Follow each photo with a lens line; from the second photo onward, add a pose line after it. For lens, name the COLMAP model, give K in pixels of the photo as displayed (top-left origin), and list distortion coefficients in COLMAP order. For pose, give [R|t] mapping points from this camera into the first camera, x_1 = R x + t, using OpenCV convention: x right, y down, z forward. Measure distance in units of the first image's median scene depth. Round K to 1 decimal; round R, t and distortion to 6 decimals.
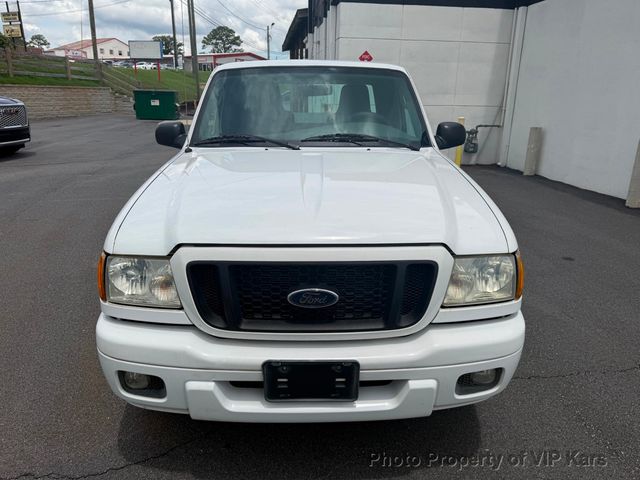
lens RADIAL K [[458.5, 0, 320.0], [0, 458.5, 240.0], [0, 0, 1]] dist [-0.004397, -0.007888]
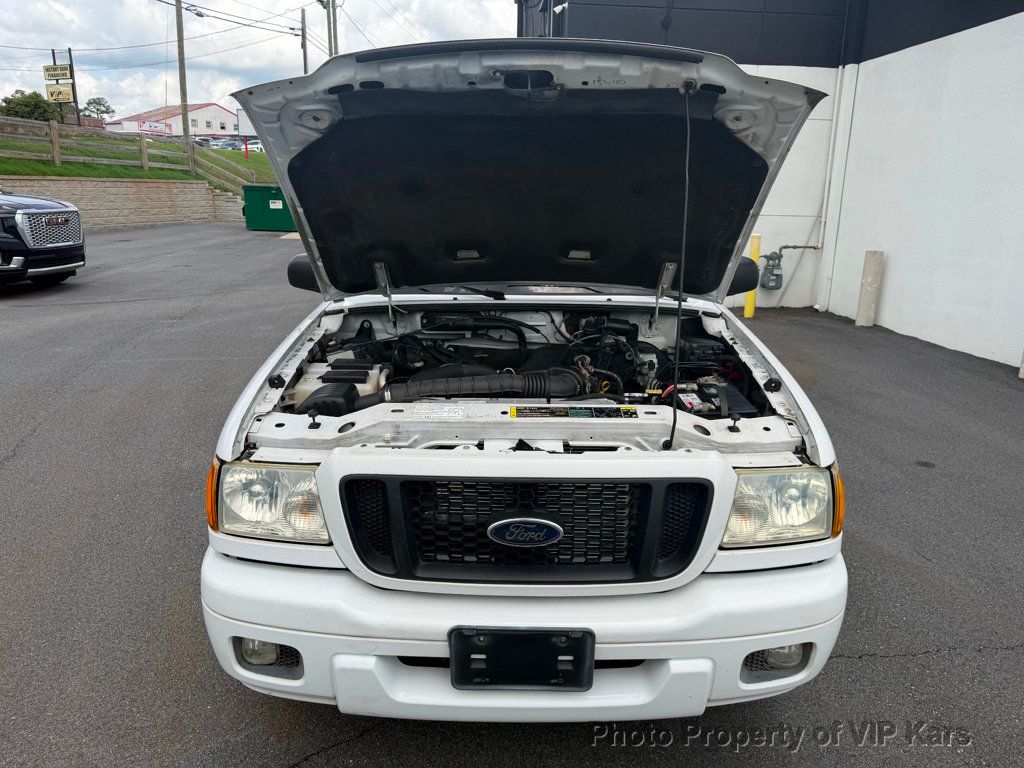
lens RADIAL K [[733.6, 0, 512.0], [0, 733.6, 384.0], [0, 0, 1]] dist [-0.004397, -0.007888]
pose [[0.999624, 0.009889, -0.025559, -0.009097], [-0.011136, 0.998730, -0.049134, -0.033557], [0.025040, 0.049401, 0.998465, -0.073720]]
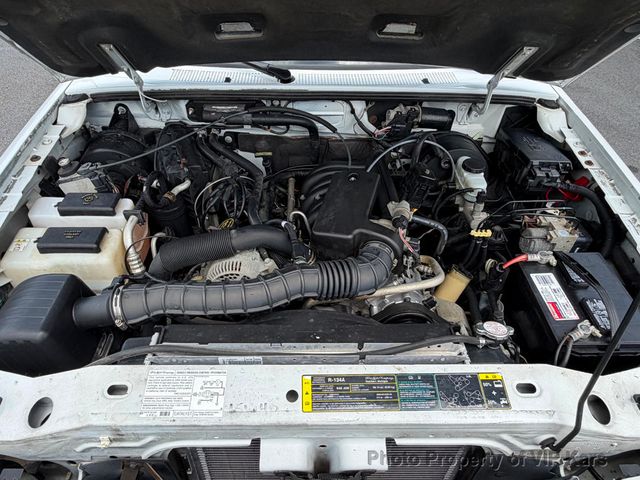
lens RADIAL K [[416.4, 0, 308.7], [0, 416.4, 239.8], [0, 0, 1]] dist [-0.026483, 0.000191]
pose [[0.999868, 0.015842, 0.003581, -0.040611], [-0.015909, 0.910915, 0.412287, -0.370302], [0.003270, -0.412289, 0.911047, 0.846902]]
